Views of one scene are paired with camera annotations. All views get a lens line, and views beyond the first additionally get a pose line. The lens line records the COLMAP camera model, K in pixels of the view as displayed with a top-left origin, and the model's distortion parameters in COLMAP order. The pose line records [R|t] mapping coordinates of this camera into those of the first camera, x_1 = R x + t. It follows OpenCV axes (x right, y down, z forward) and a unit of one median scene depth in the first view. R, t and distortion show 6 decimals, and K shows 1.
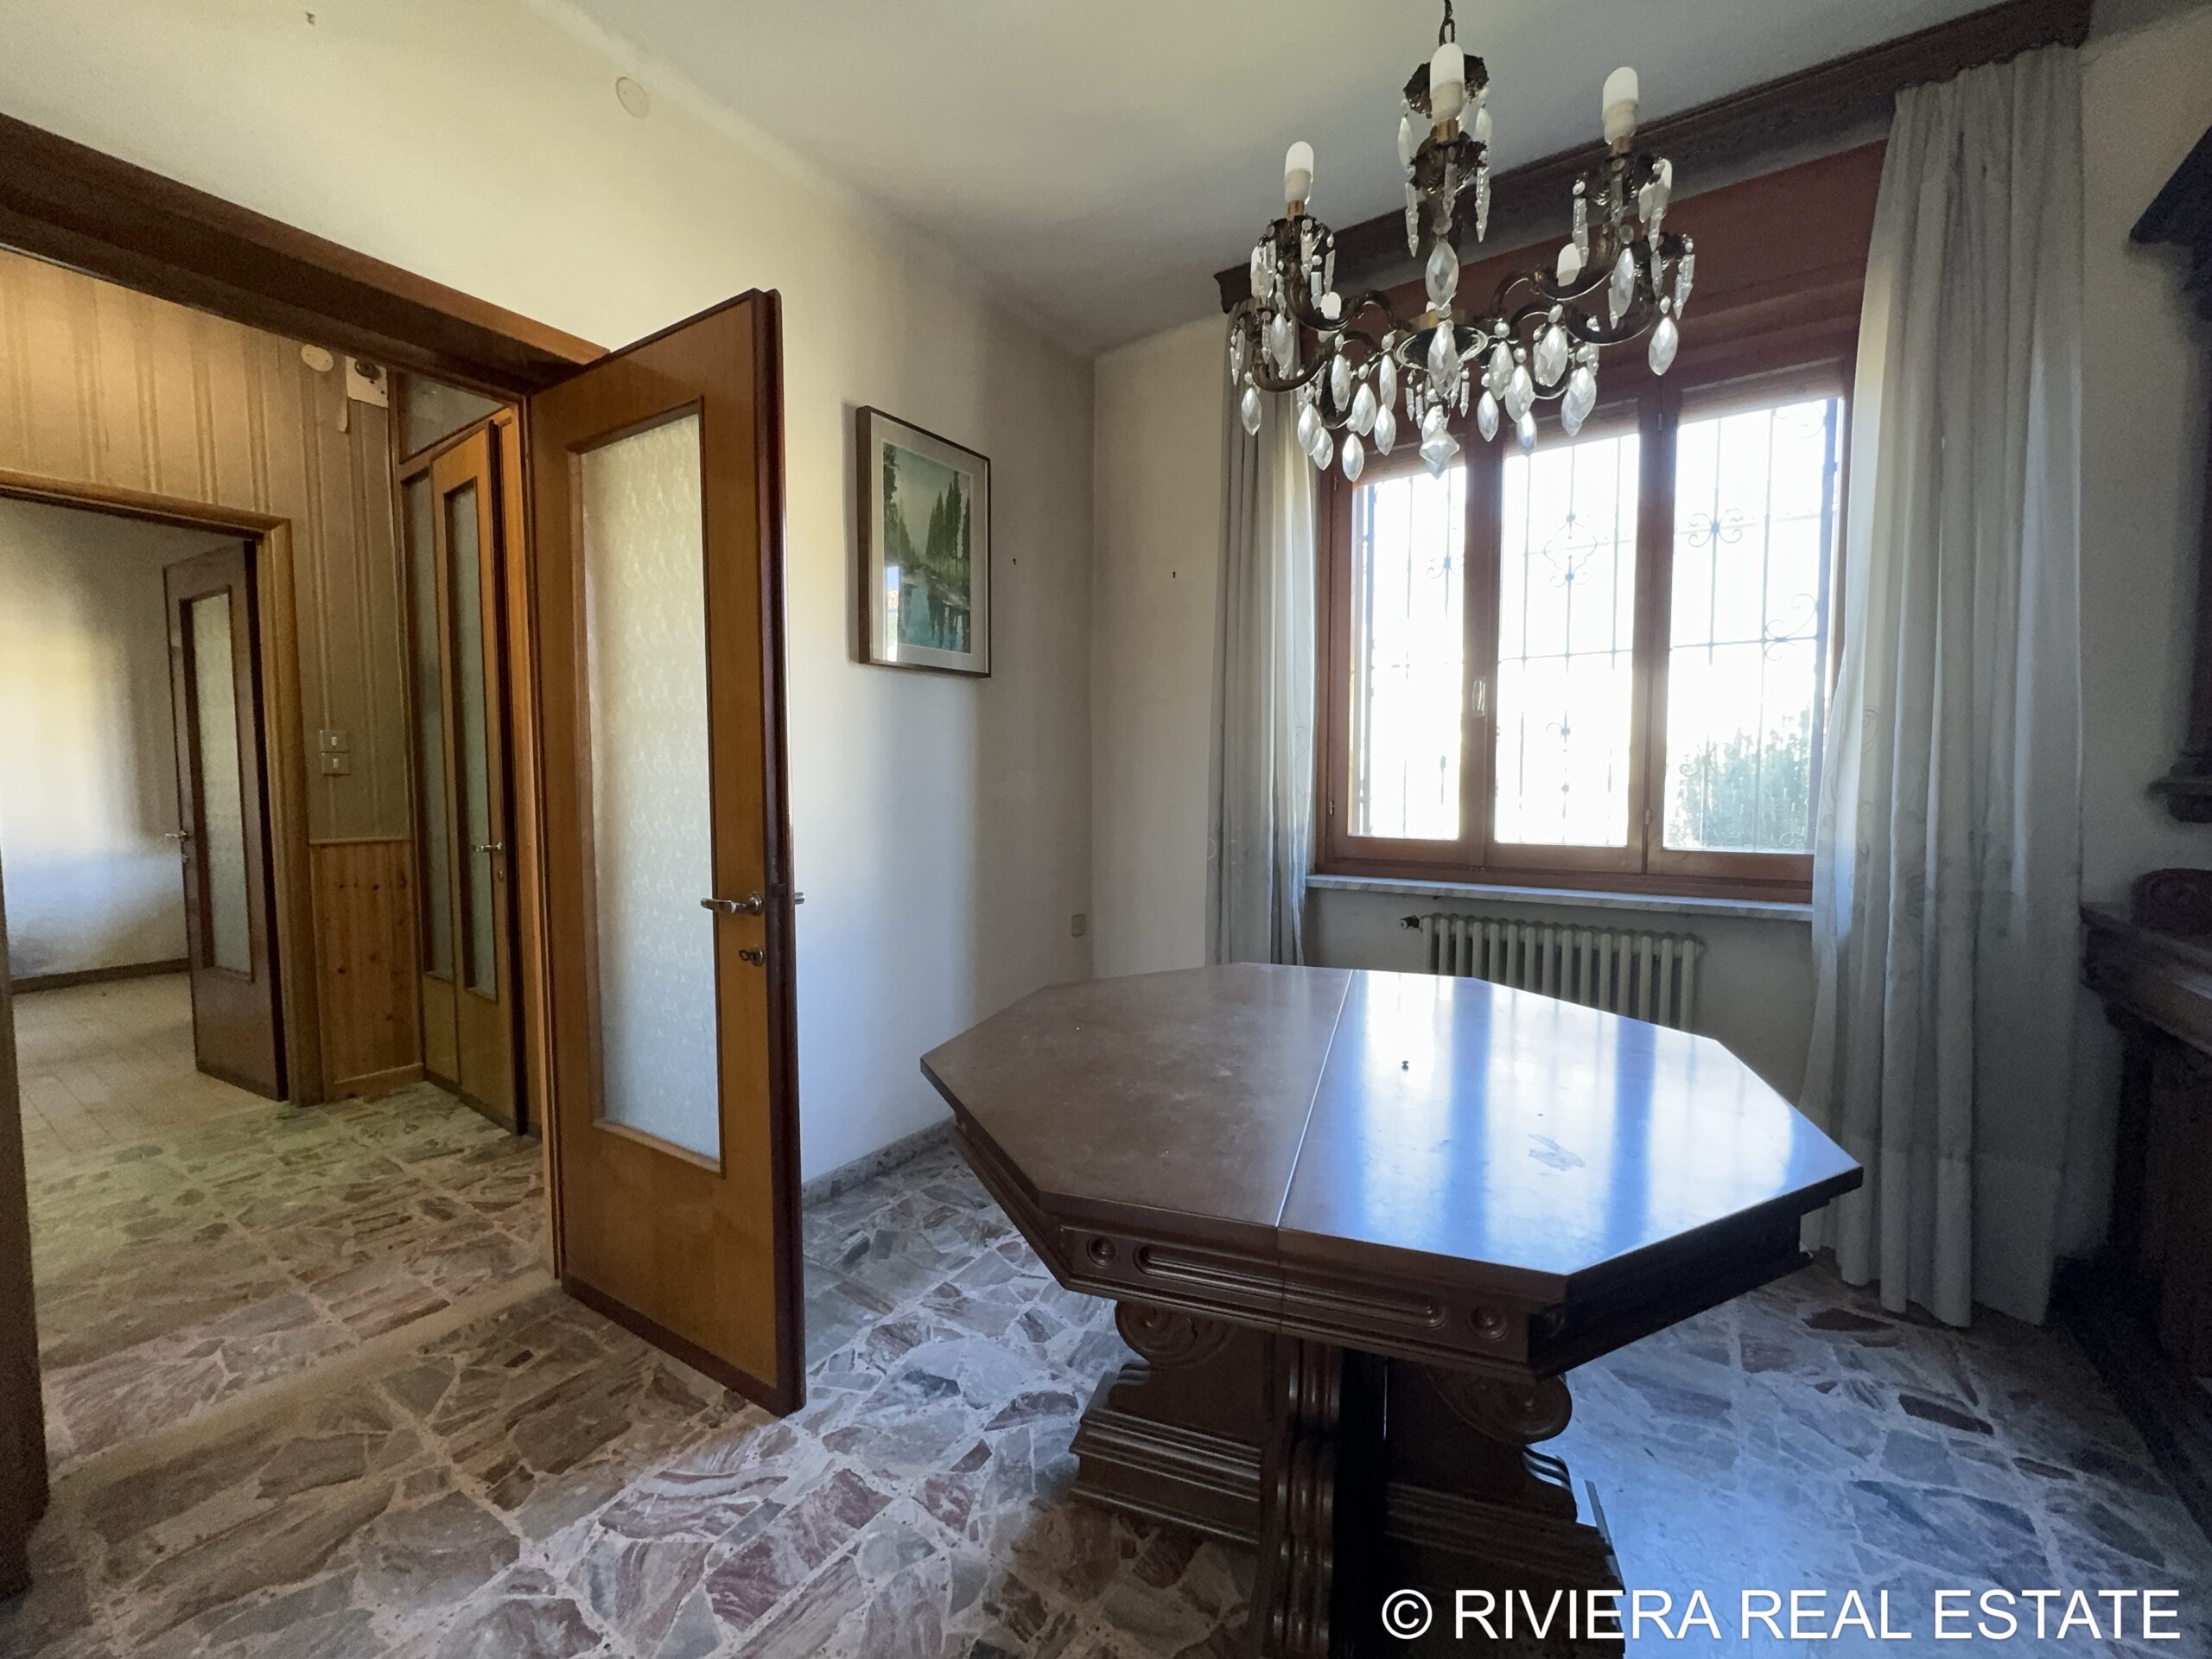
lens RADIAL K [[887.6, 0, 1112.2], [0, 887.6, 828.4], [0, 0, 1]] dist [-0.001091, 0.000470]
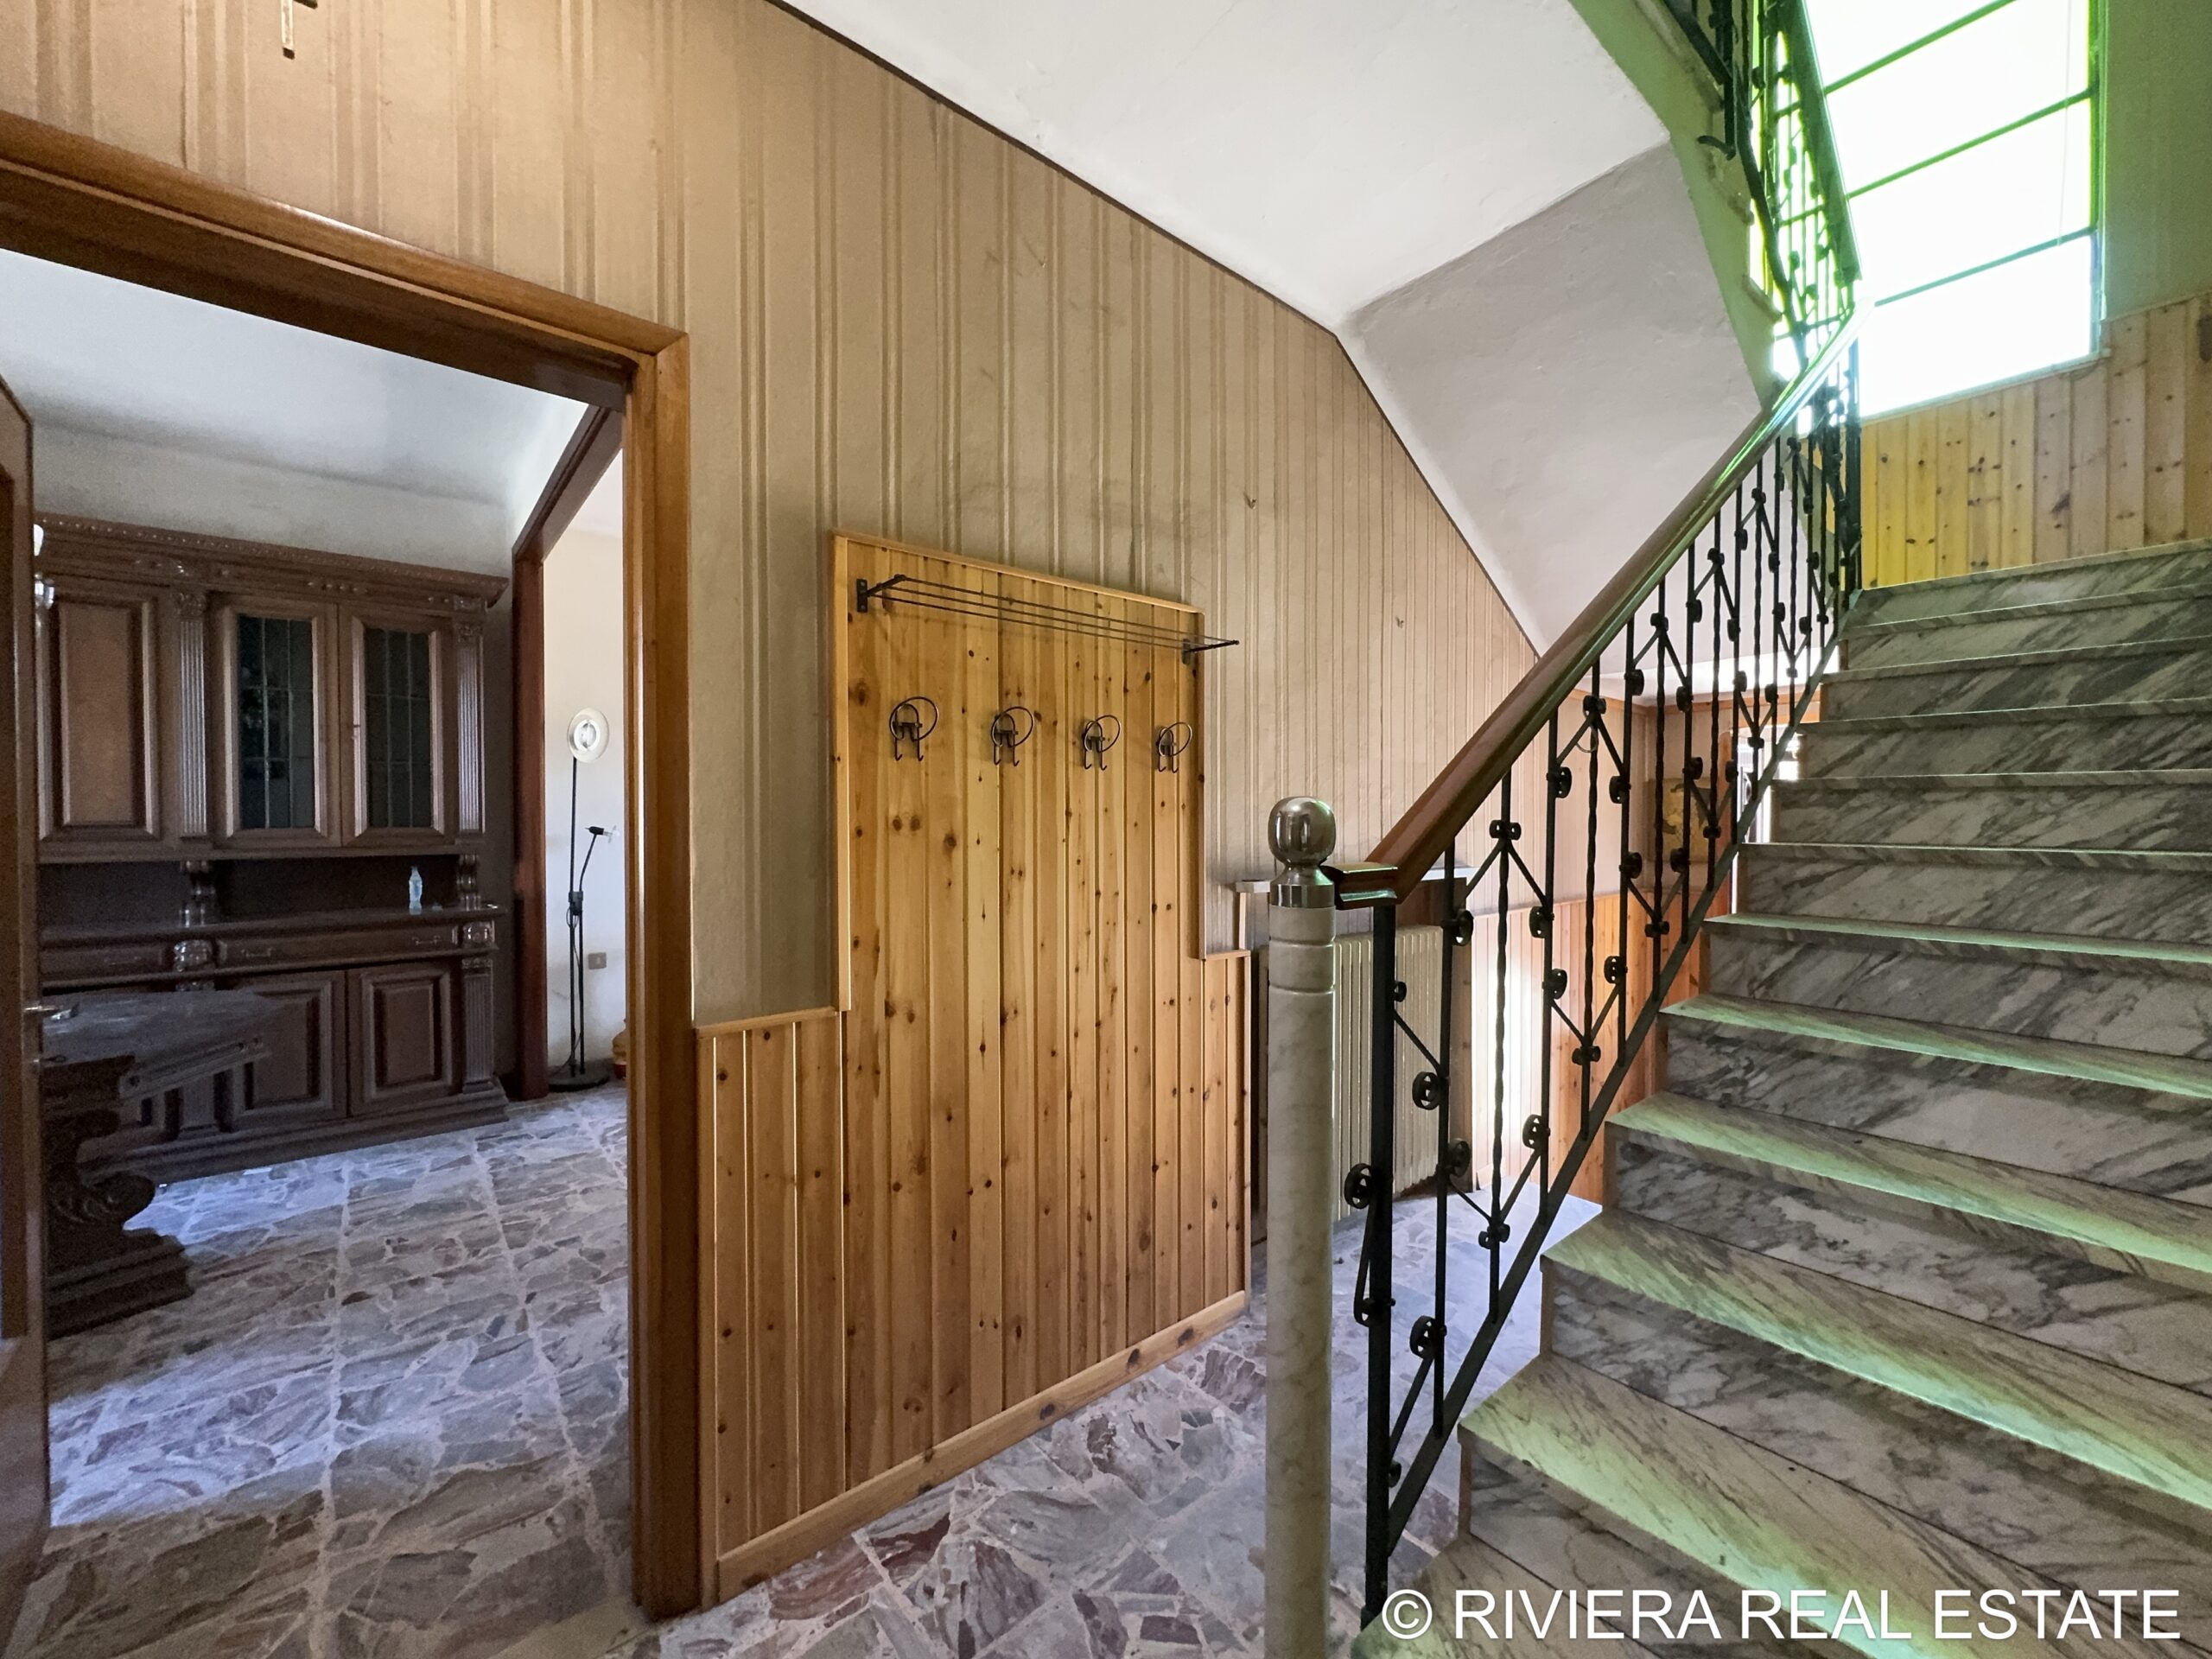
lens RADIAL K [[887.6, 0, 1112.2], [0, 887.6, 828.4], [0, 0, 1]] dist [-0.001091, 0.000470]
pose [[-0.960794, -0.003564, 0.277239, -1.610234], [0.015466, 0.997672, 0.066422, -0.144921], [-0.276830, 0.068106, -0.958502, 1.415187]]
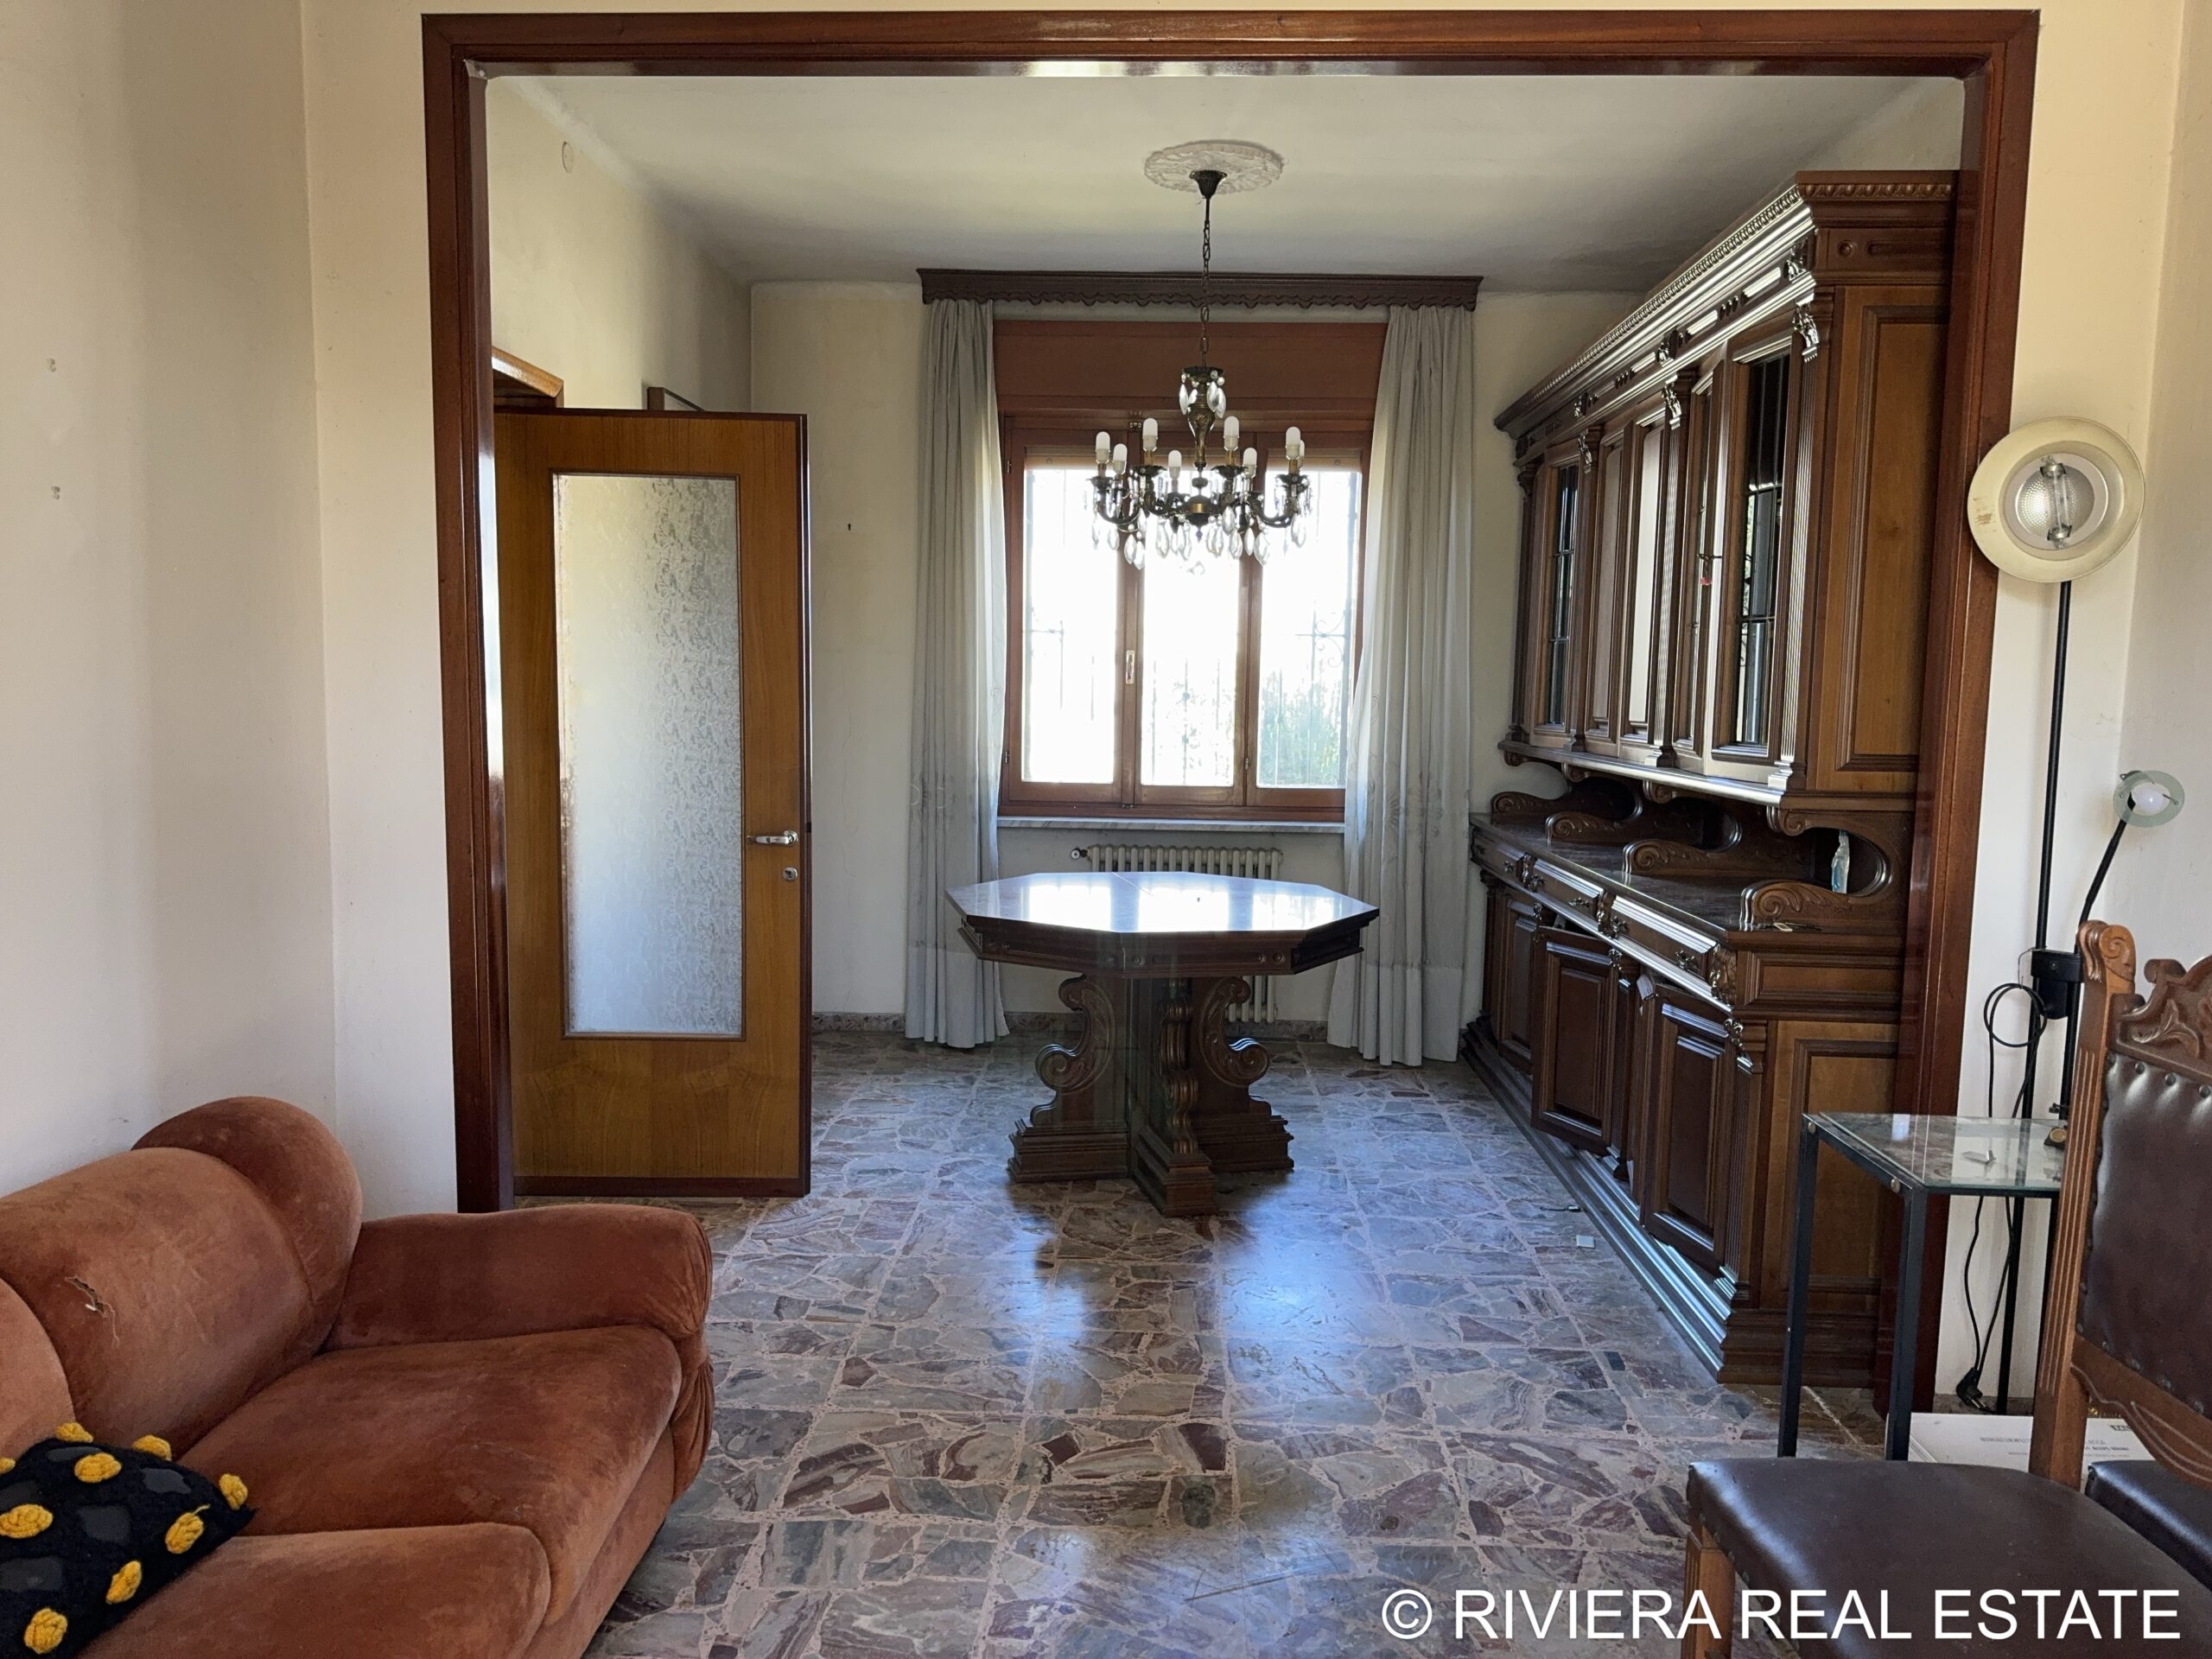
lens RADIAL K [[1529.0, 0, 1104.9], [0, 1529.0, 846.1], [0, 0, 1]] dist [0.165550, -0.302432]
pose [[0.854371, -0.042574, 0.517917, -1.110633], [0.013259, 0.998100, 0.060174, -0.042976], [-0.519495, -0.044543, 0.853312, -1.237896]]
